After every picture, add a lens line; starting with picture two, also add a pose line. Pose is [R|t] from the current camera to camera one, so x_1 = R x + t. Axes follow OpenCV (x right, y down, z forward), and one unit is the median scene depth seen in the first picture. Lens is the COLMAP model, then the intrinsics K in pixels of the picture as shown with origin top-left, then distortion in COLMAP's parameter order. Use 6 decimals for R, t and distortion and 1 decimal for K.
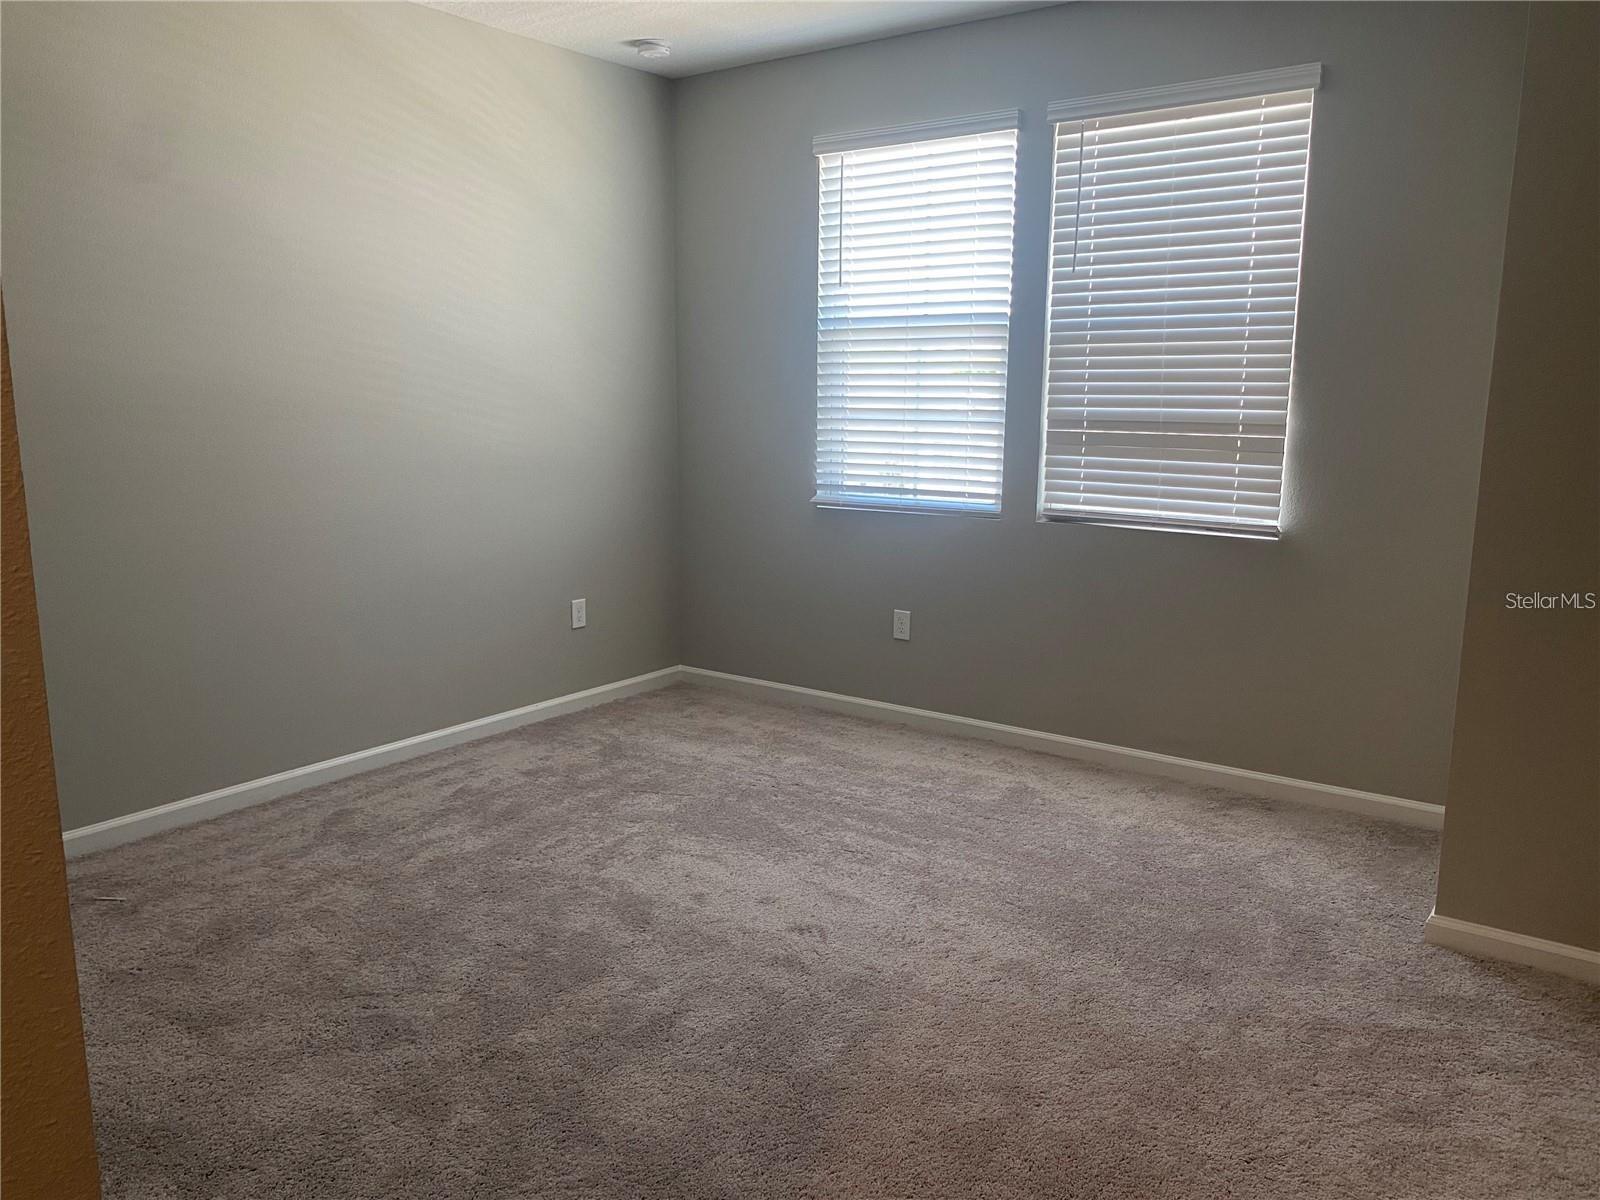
lens RADIAL K [[1217.2, 0, 795.7], [0, 1217.2, 600.1], [0, 0, 1]] dist [0.043407, -0.050833]
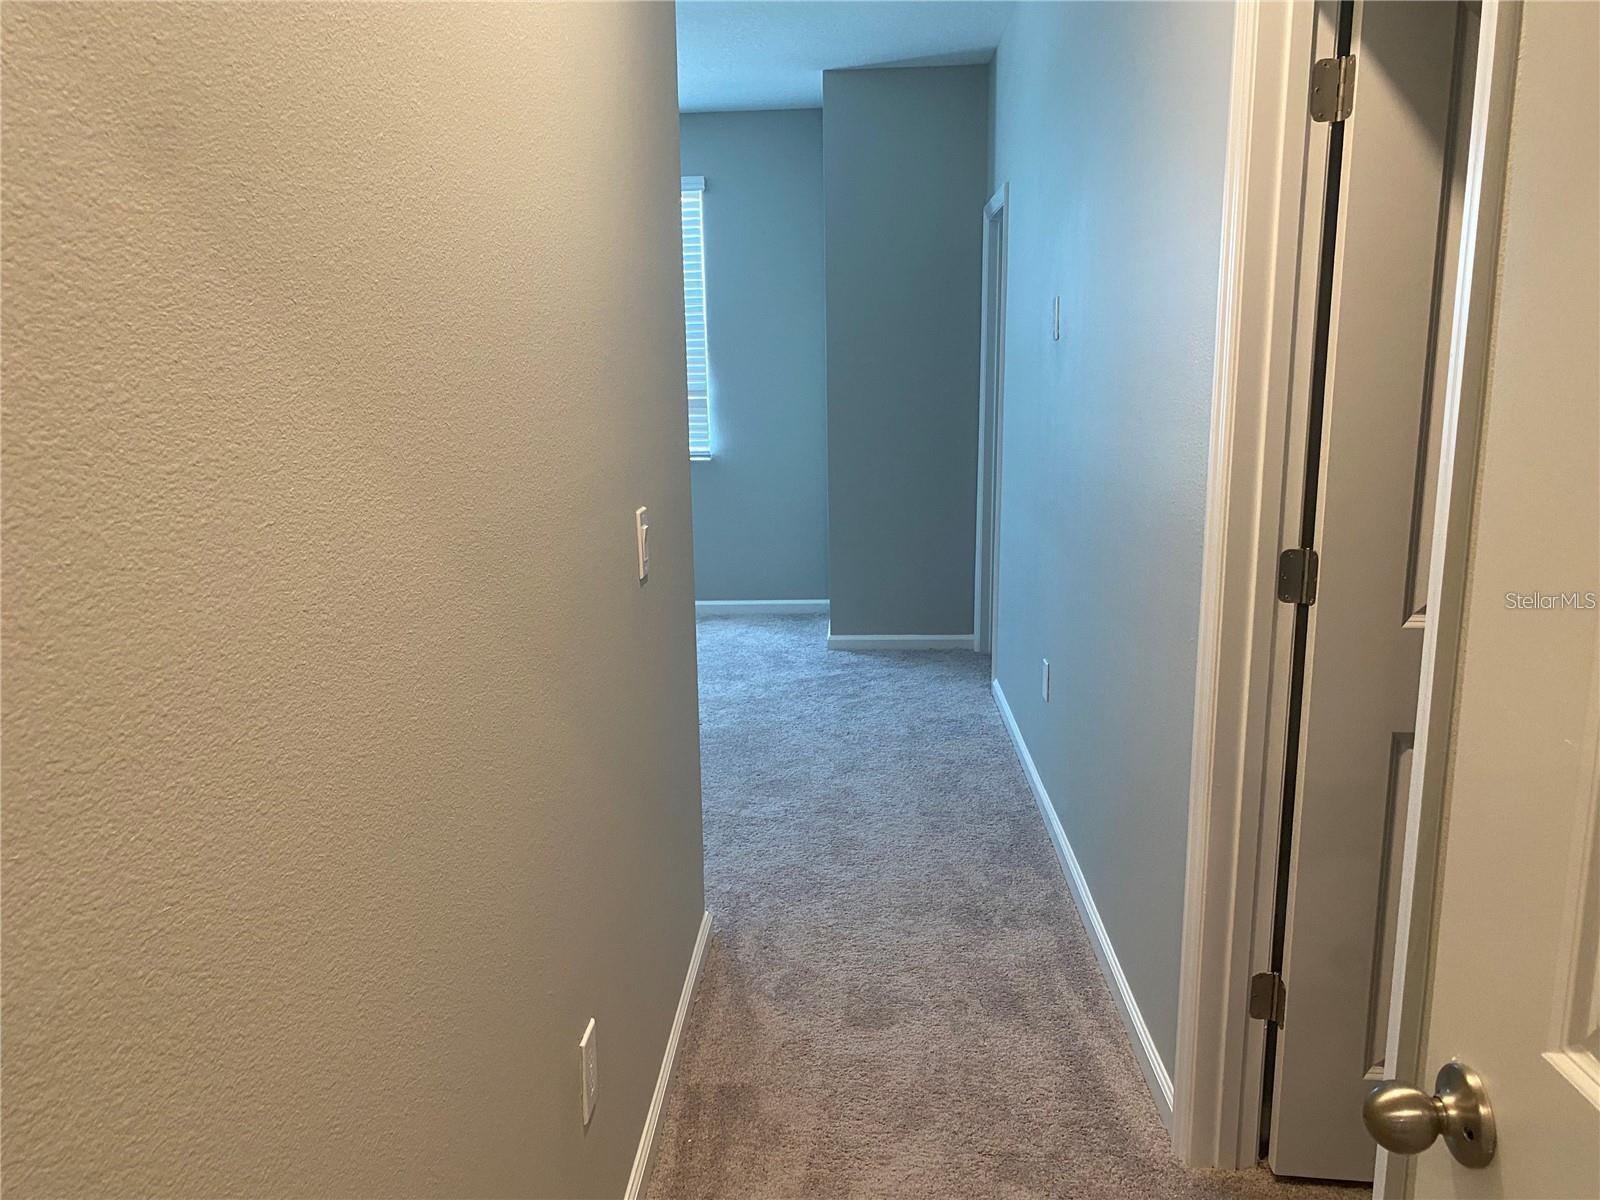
lens RADIAL K [[1217.2, 0, 802.6], [0, 1217.2, 599.8], [0, 0, 1]] dist [0.043407, -0.050833]
pose [[0.831348, -0.121941, 0.542209, -0.679438], [0.116578, 0.992189, 0.044395, 0.131142], [-0.543387, 0.026302, 0.839070, -0.731074]]
